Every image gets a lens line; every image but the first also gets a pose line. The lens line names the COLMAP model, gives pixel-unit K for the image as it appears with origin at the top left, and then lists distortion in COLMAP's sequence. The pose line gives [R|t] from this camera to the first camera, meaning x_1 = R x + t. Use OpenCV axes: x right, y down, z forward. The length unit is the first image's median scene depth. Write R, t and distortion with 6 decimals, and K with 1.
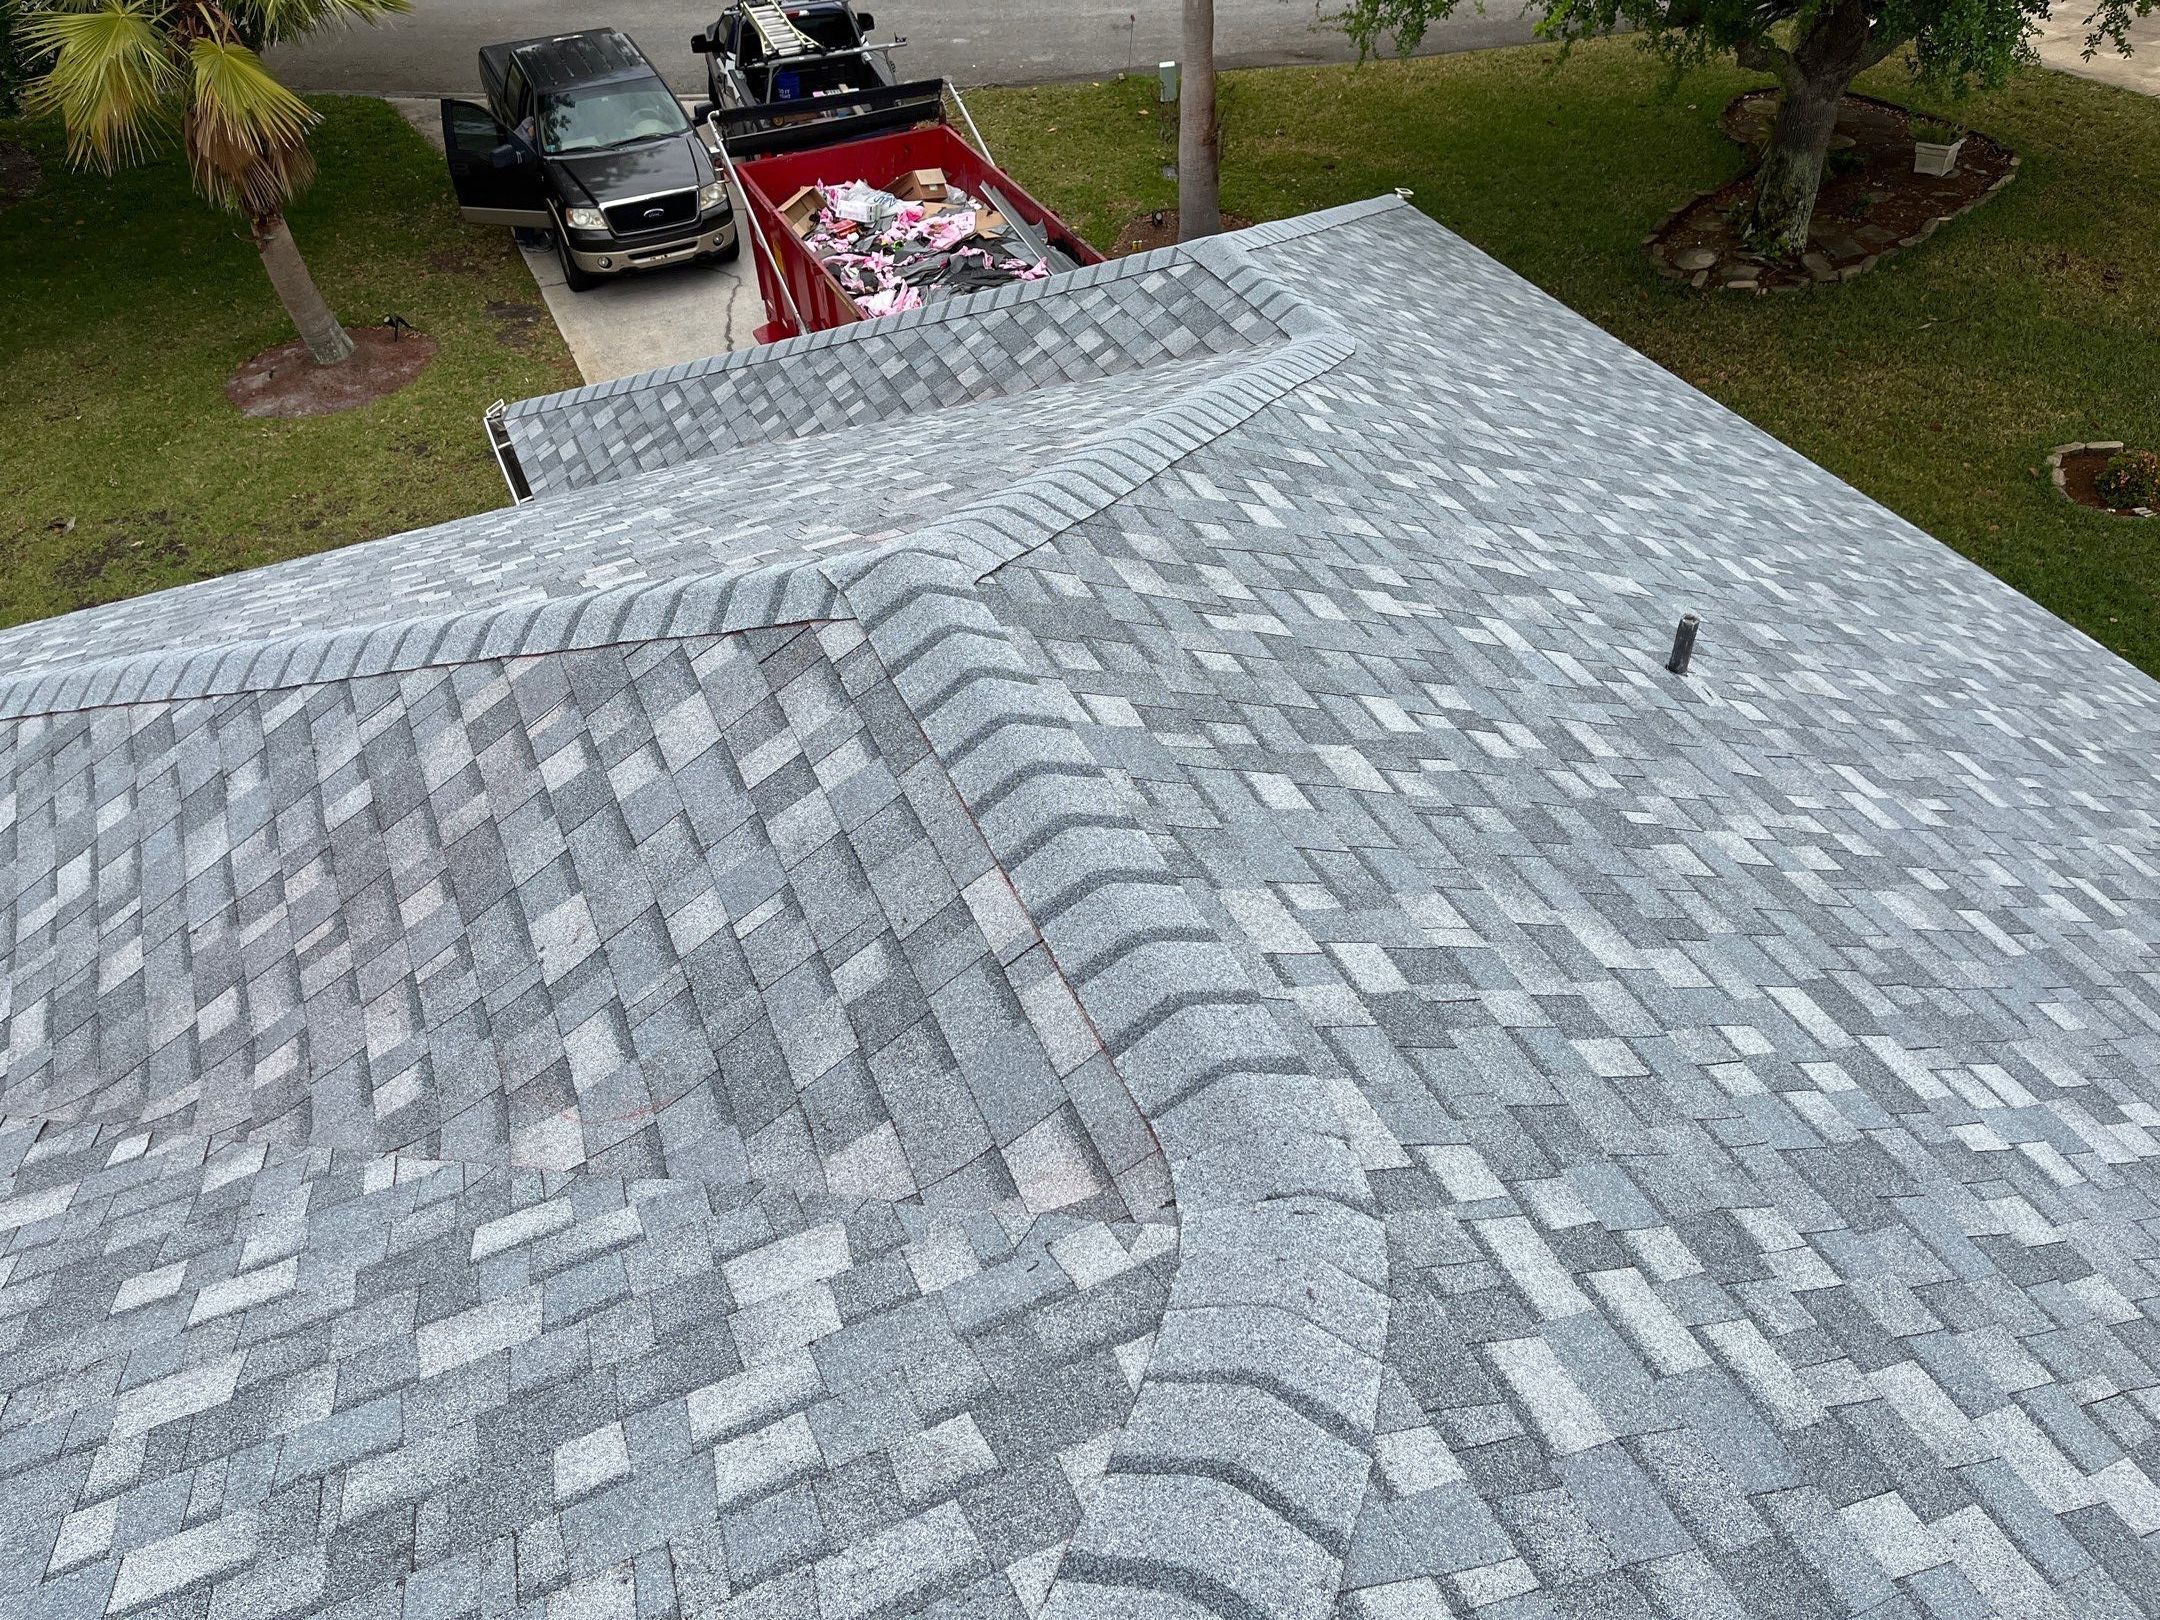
lens RADIAL K [[1592.4, 0, 1080.0], [0, 1592.4, 810.0], [0, 0, 1]] dist [-0.004716, -0.007186]
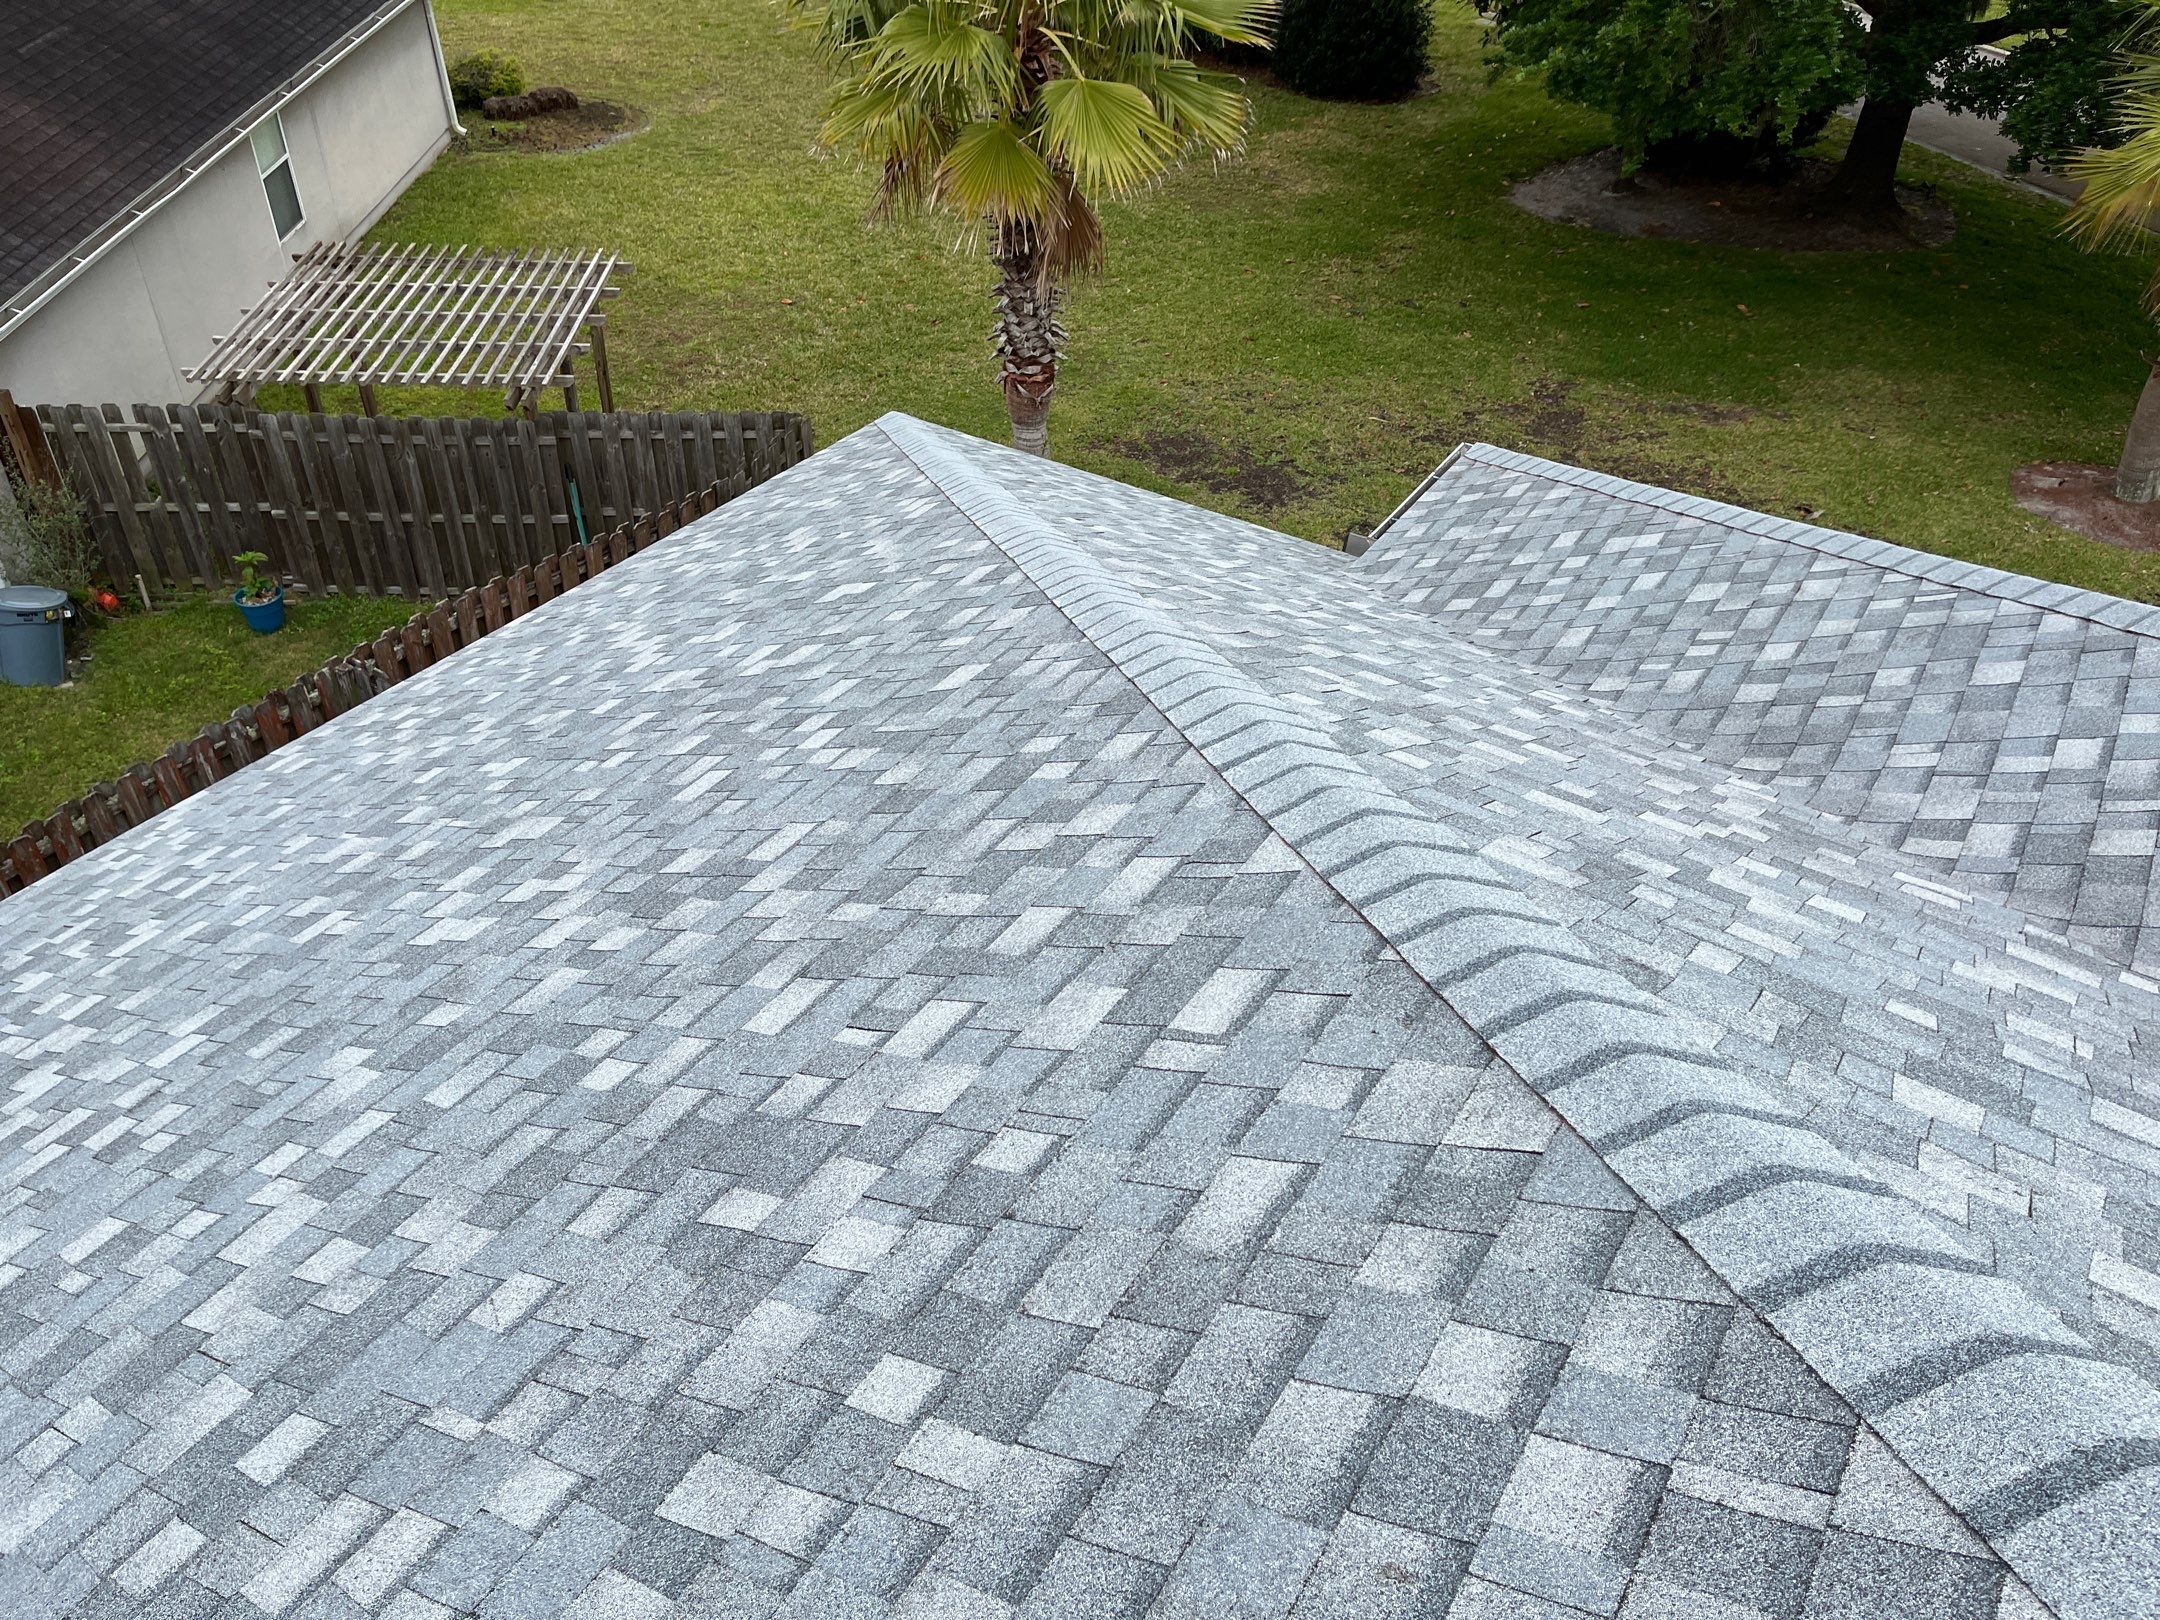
lens RADIAL K [[1592.4, 0, 1080.0], [0, 1592.4, 810.0], [0, 0, 1]] dist [-0.004716, -0.007186]
pose [[0.502144, 0.559812, -0.659137, -0.066876], [-0.601978, 0.773489, 0.198334, 0.066953], [0.620865, 0.297194, 0.725398, -0.037136]]
